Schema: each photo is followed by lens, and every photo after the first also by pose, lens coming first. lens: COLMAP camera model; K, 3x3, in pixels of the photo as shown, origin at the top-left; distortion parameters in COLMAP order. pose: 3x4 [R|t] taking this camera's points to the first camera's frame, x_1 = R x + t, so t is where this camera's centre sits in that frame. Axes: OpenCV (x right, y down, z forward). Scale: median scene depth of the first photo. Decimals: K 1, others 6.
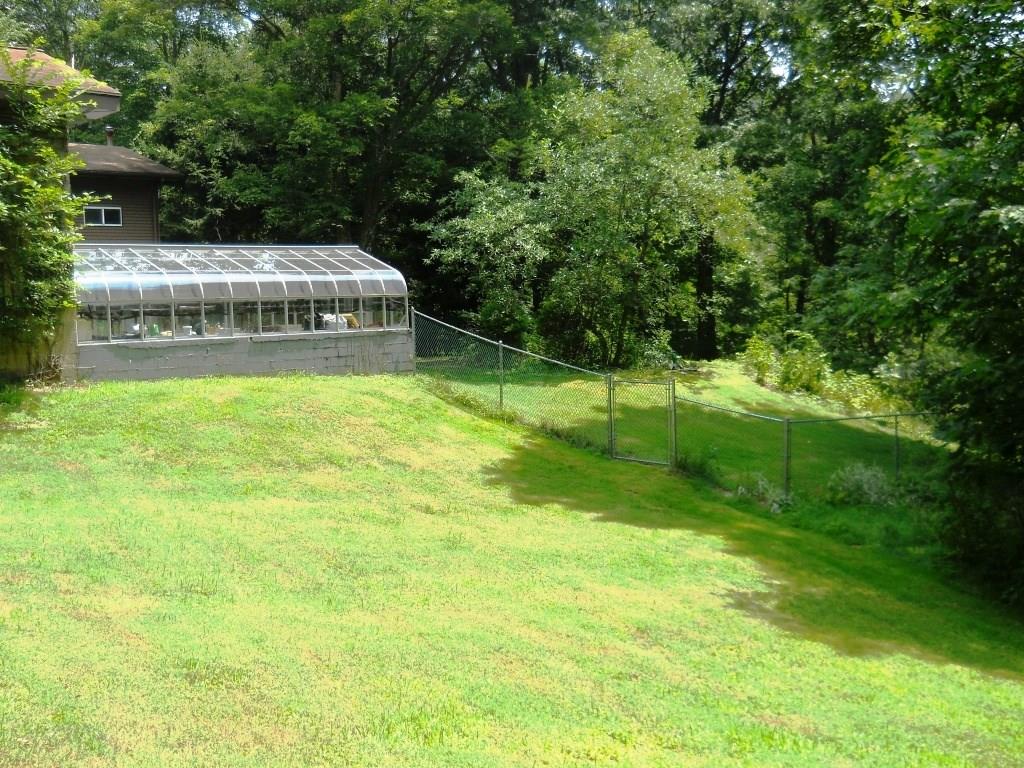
lens RADIAL K [[1143.9, 0, 511.4], [0, 1143.9, 331.1], [0, 0, 1]] dist [0.003533, -0.015769]
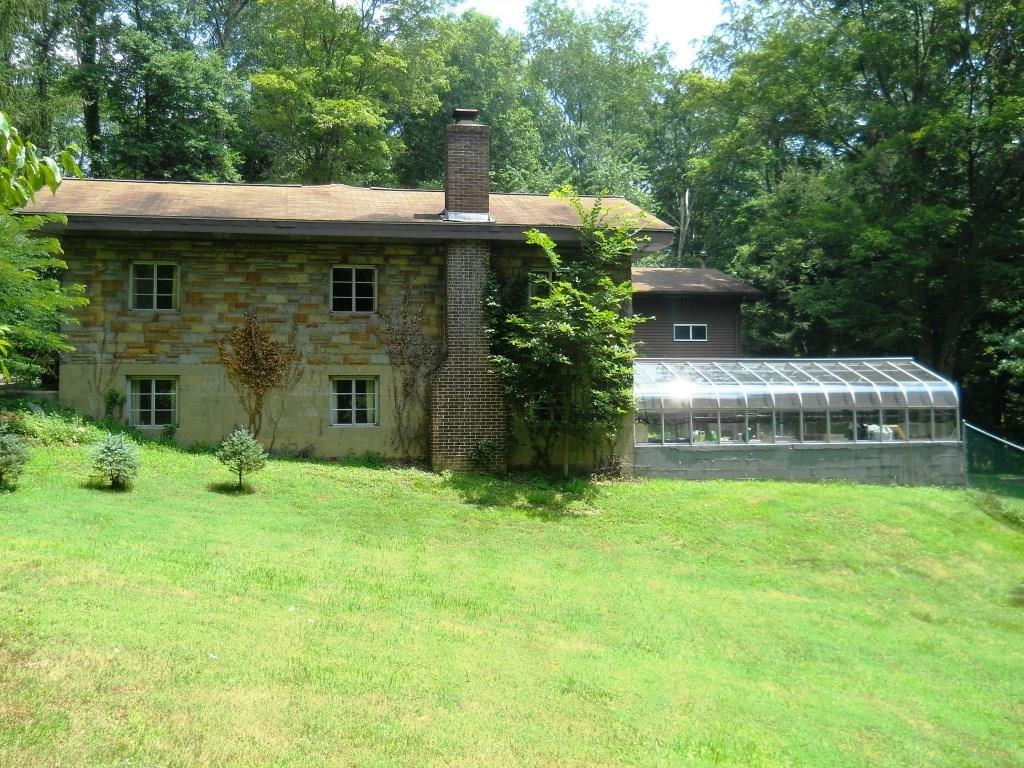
lens RADIAL K [[1143.9, 0, 511.4], [0, 1143.9, 331.1], [0, 0, 1]] dist [0.003533, -0.015769]
pose [[0.861015, -0.020480, -0.508166, 0.089003], [-0.029346, 0.995523, -0.089844, 0.003495], [0.507731, 0.092270, 0.856560, -0.053410]]
